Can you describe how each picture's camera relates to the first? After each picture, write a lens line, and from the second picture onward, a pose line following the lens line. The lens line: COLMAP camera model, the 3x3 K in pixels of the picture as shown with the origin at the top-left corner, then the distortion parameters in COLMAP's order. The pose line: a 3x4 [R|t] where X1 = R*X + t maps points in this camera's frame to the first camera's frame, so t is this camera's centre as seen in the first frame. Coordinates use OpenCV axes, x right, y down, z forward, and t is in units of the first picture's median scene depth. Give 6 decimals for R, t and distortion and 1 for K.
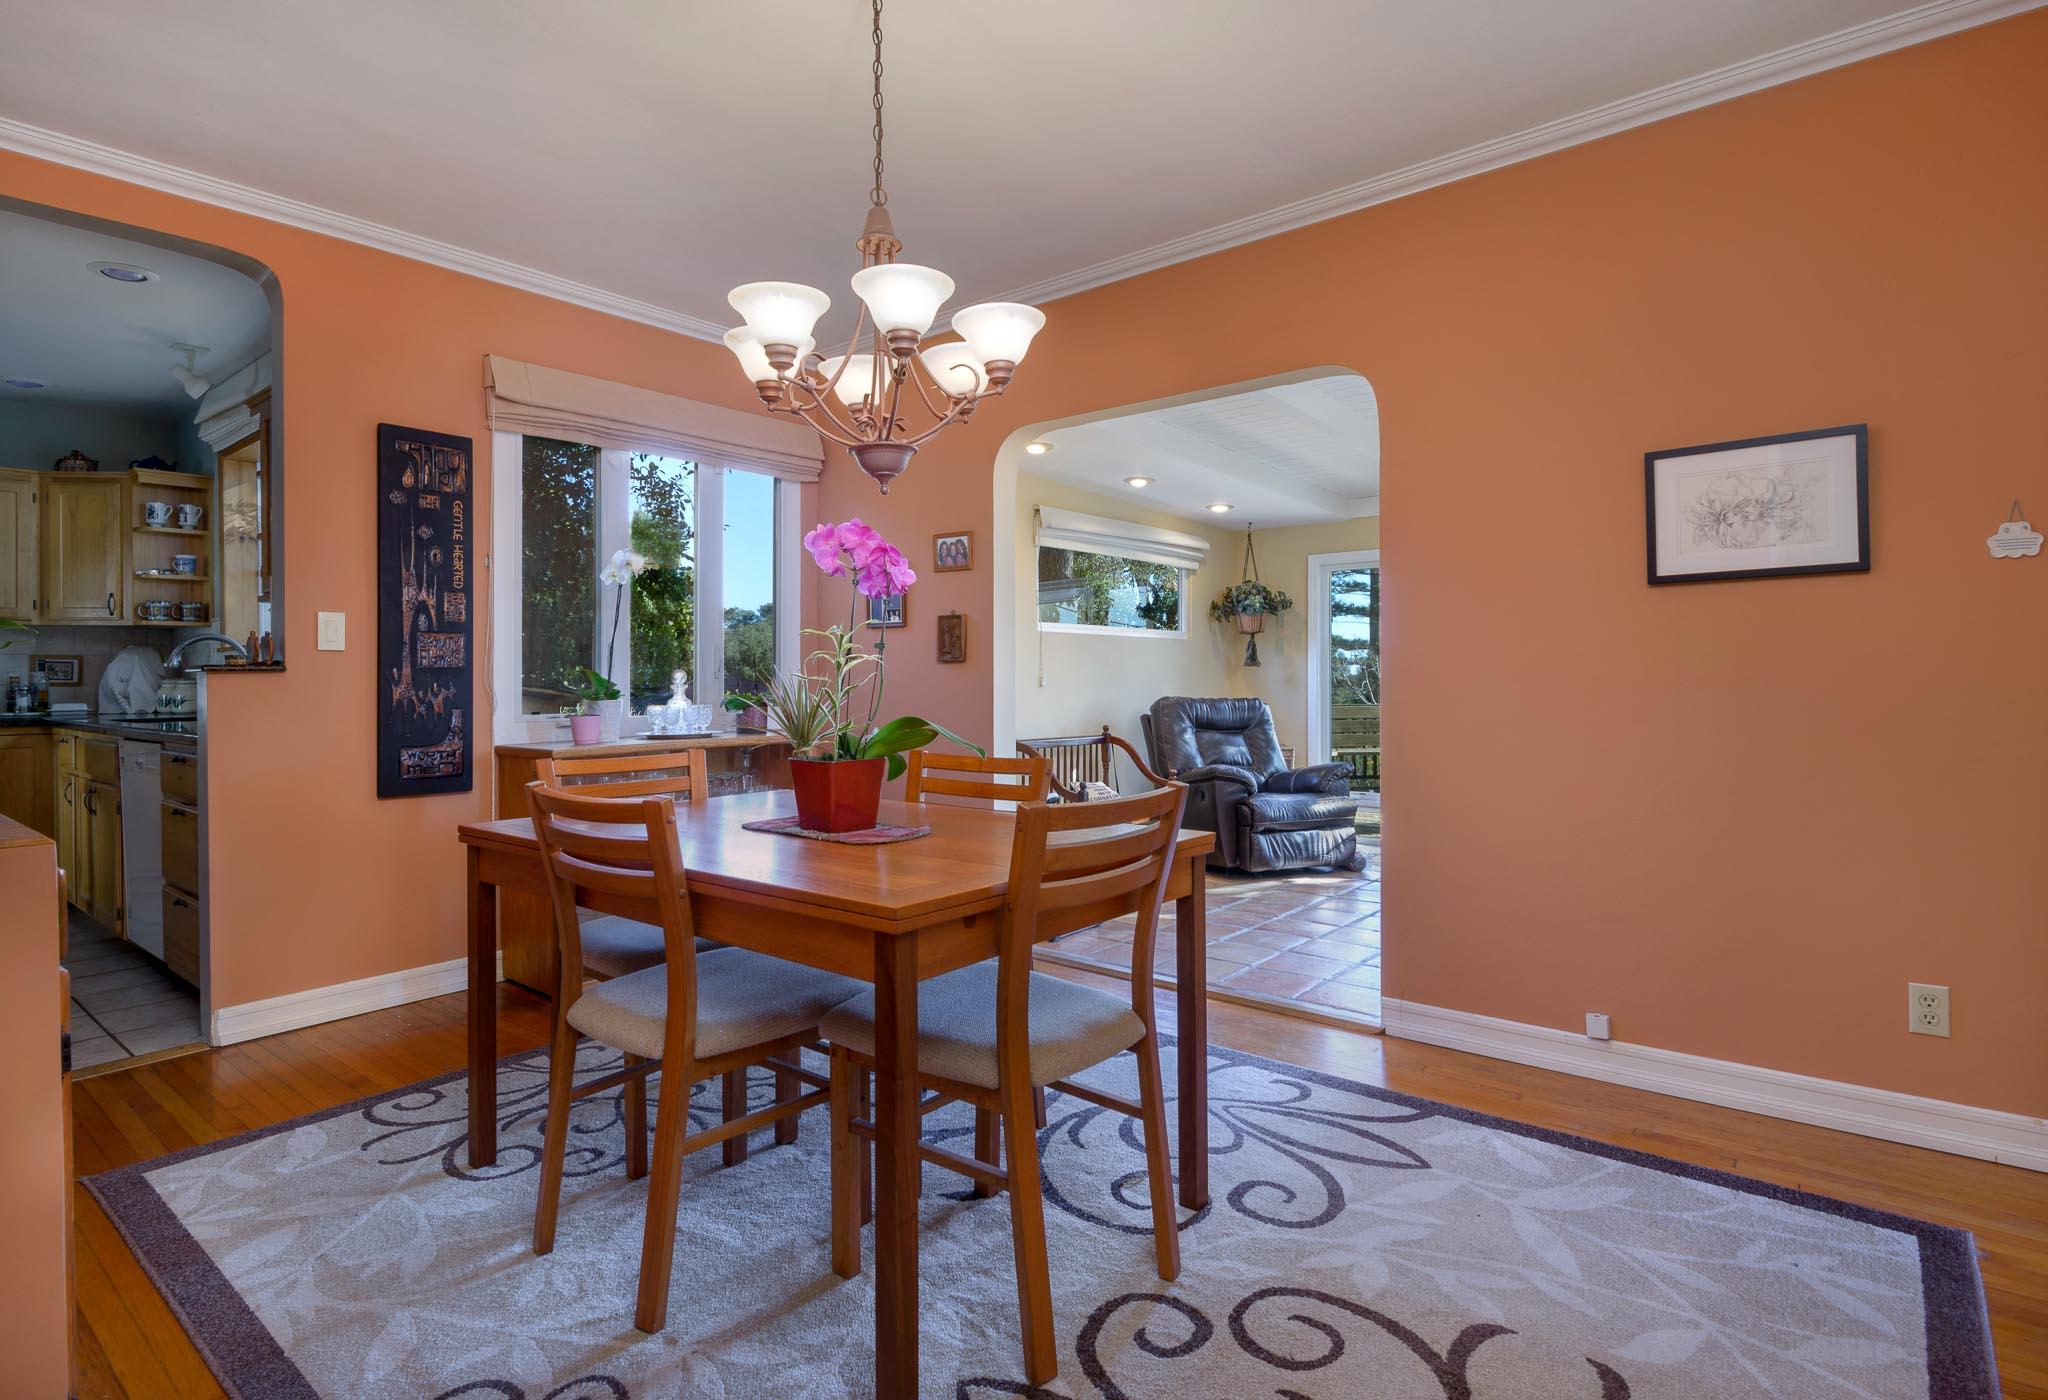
lens RADIAL K [[1066.2, 0, 1019.7], [0, 1066.2, 694.1], [0, 0, 1]] dist [-0.003905, -0.000878]
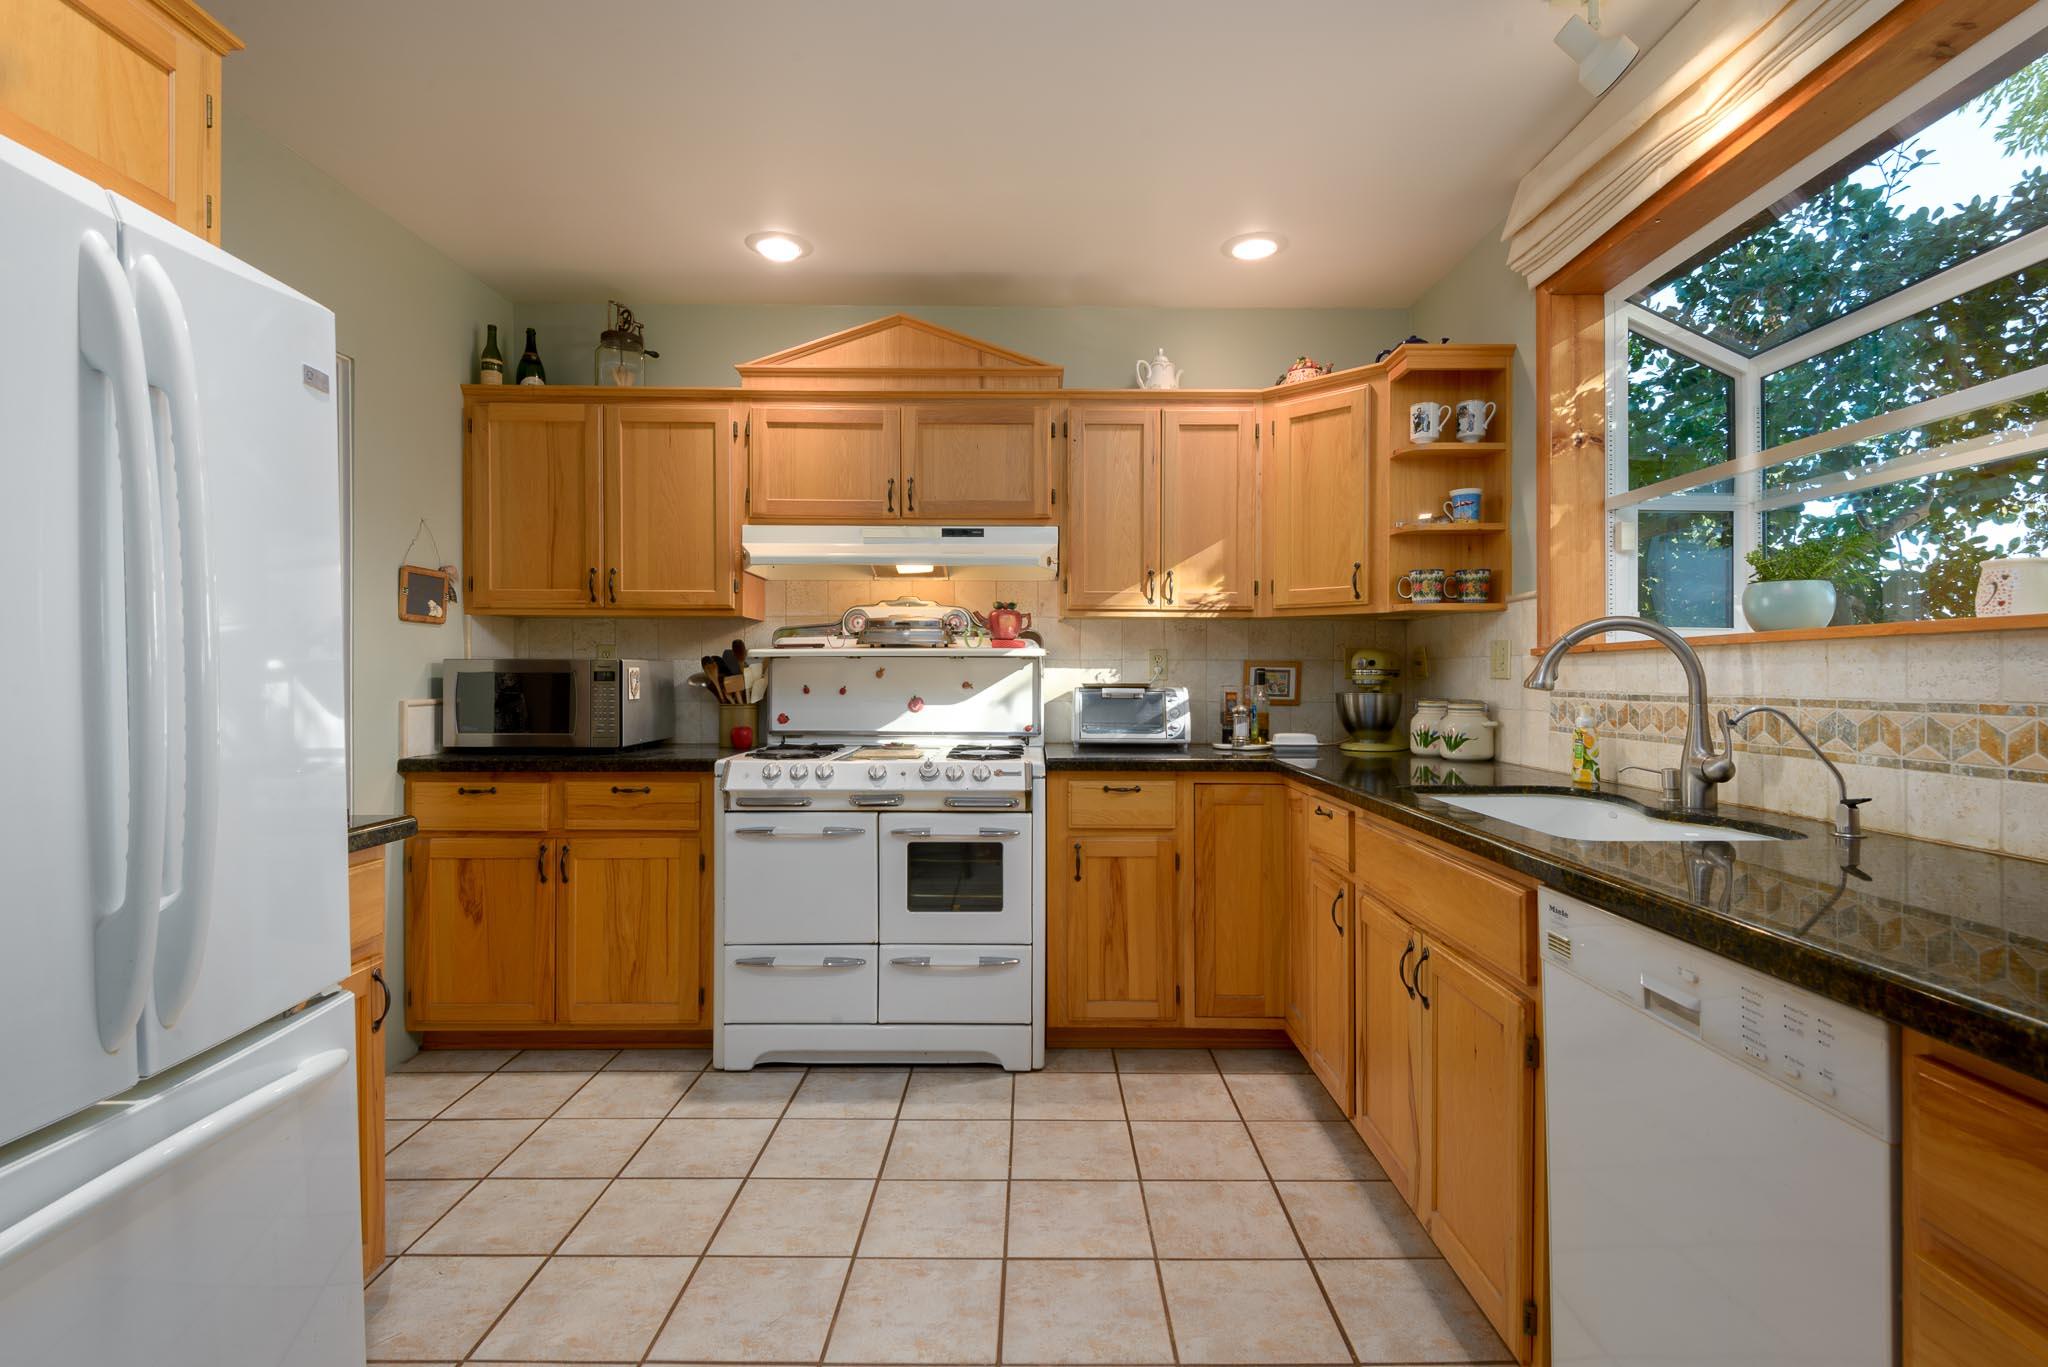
lens RADIAL K [[1007.7, 0, 1026.9], [0, 1007.7, 677.2], [0, 0, 1]] dist [0.000016, -0.000001]
pose [[0.631515, 0.008825, -0.775314, -0.510857], [-0.009380, 0.999949, 0.003742, -0.027917], [0.775307, 0.004909, 0.631565, 0.469156]]
